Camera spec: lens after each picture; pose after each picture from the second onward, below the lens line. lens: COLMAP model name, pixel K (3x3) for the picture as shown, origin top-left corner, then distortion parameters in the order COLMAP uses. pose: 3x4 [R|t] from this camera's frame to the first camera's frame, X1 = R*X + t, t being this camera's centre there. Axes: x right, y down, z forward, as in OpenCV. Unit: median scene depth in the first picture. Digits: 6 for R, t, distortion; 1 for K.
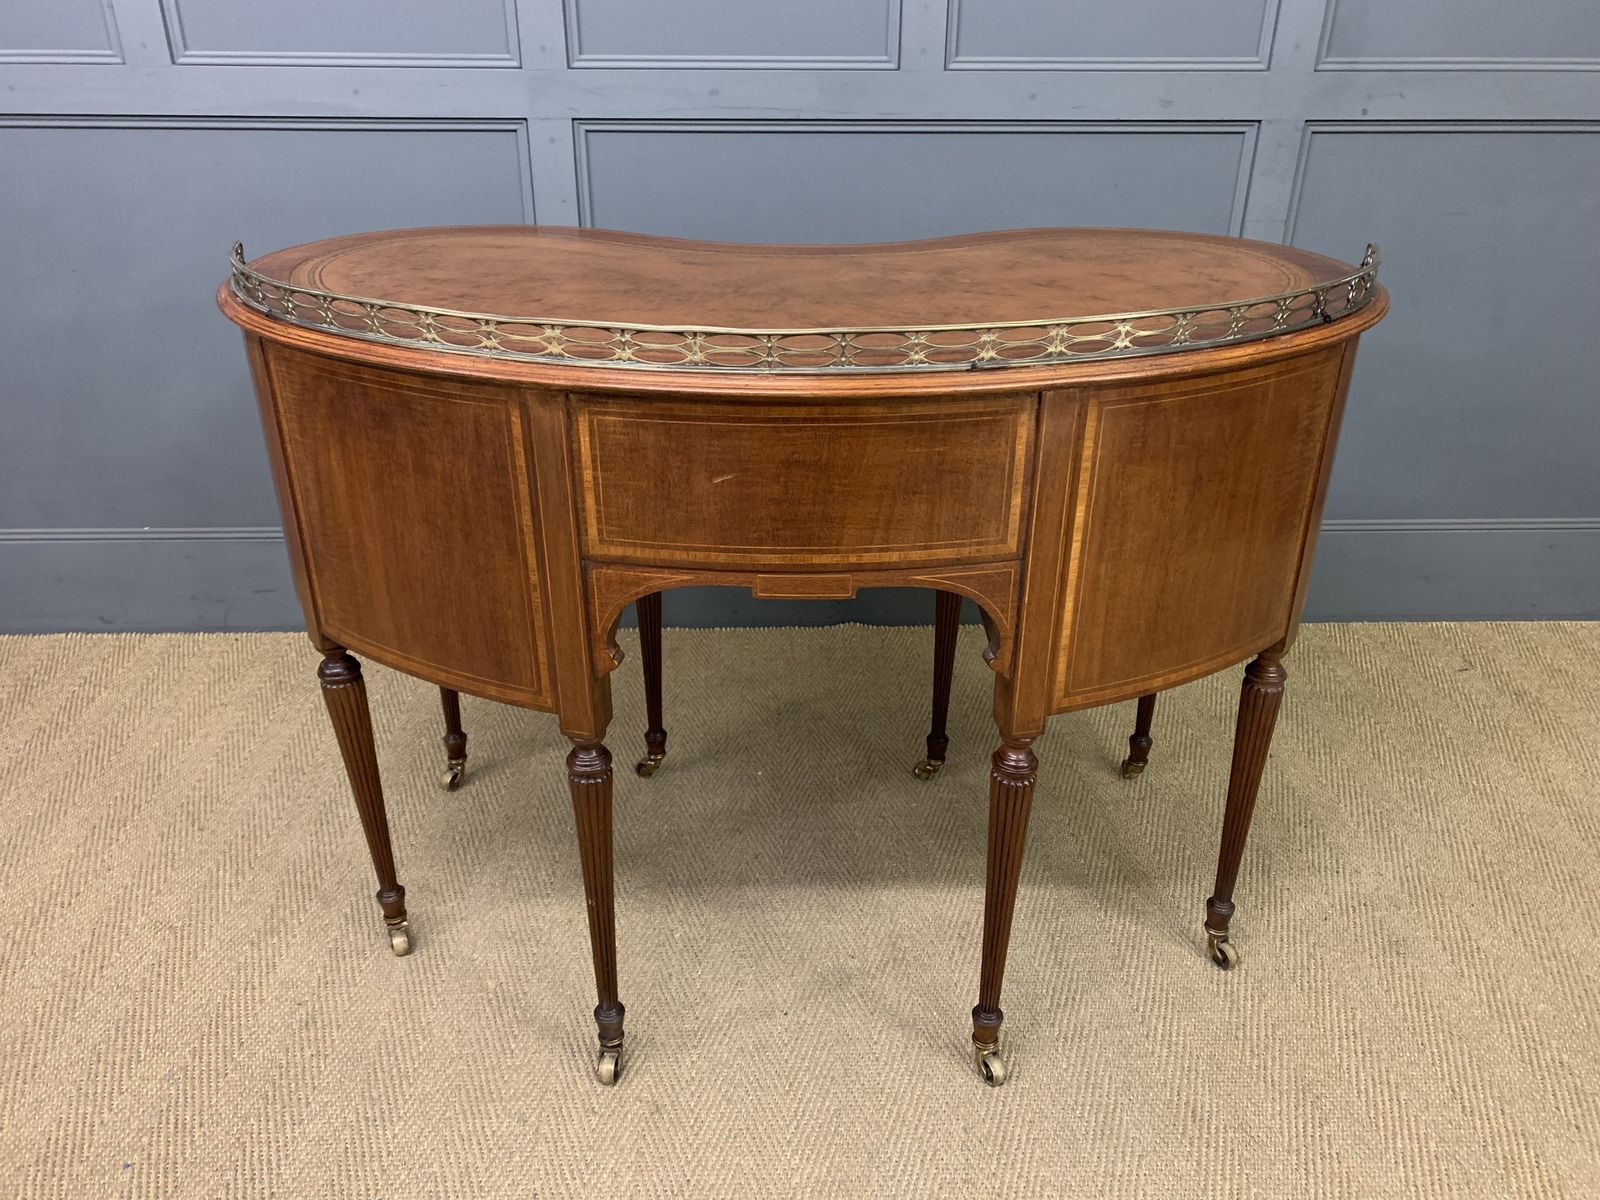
lens RADIAL K [[1237.7, 0, 792.5], [0, 1237.7, 599.3], [0, 0, 1]] dist [0.023790, -0.008055]
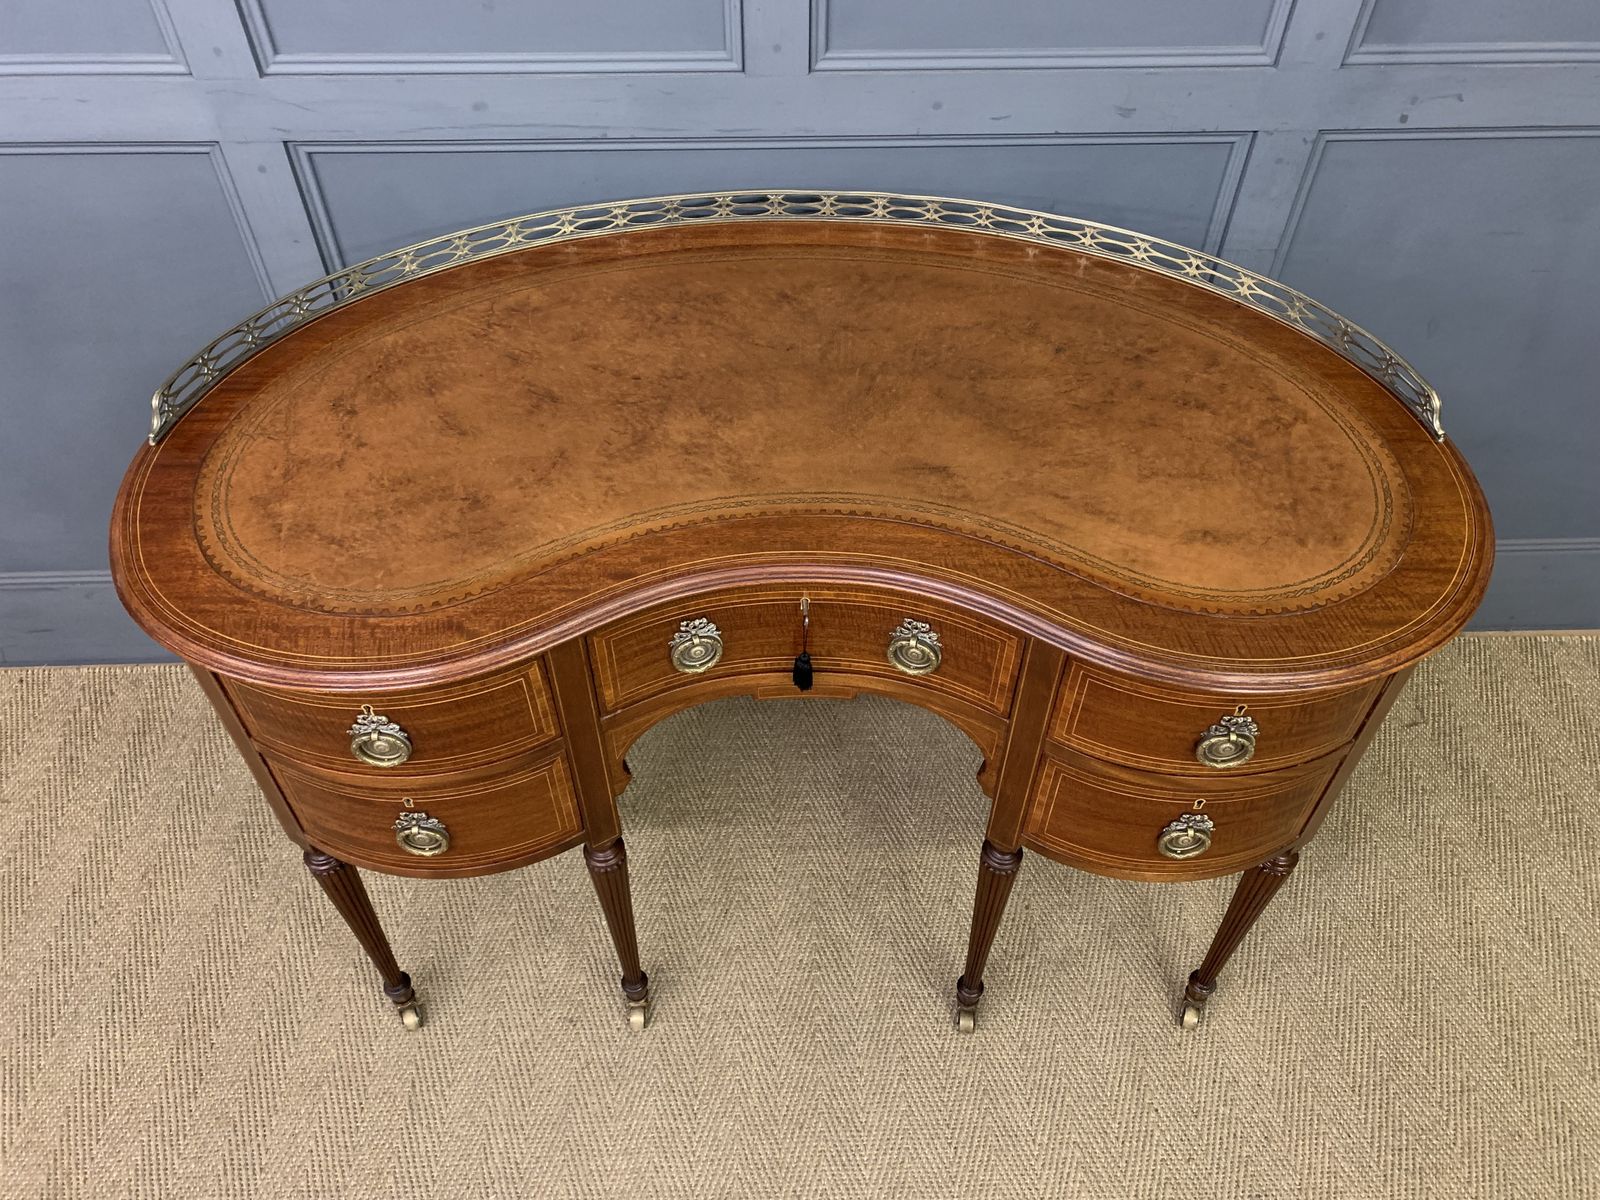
lens RADIAL K [[1237.7, 0, 803.2], [0, 1237.7, 602.7], [0, 0, 1]] dist [0.023790, -0.008055]
pose [[0.999967, -0.003460, 0.007380, 0.121877], [0.000458, 0.927851, 0.372951, -0.443383], [-0.008138, -0.372935, 0.927822, 0.265009]]
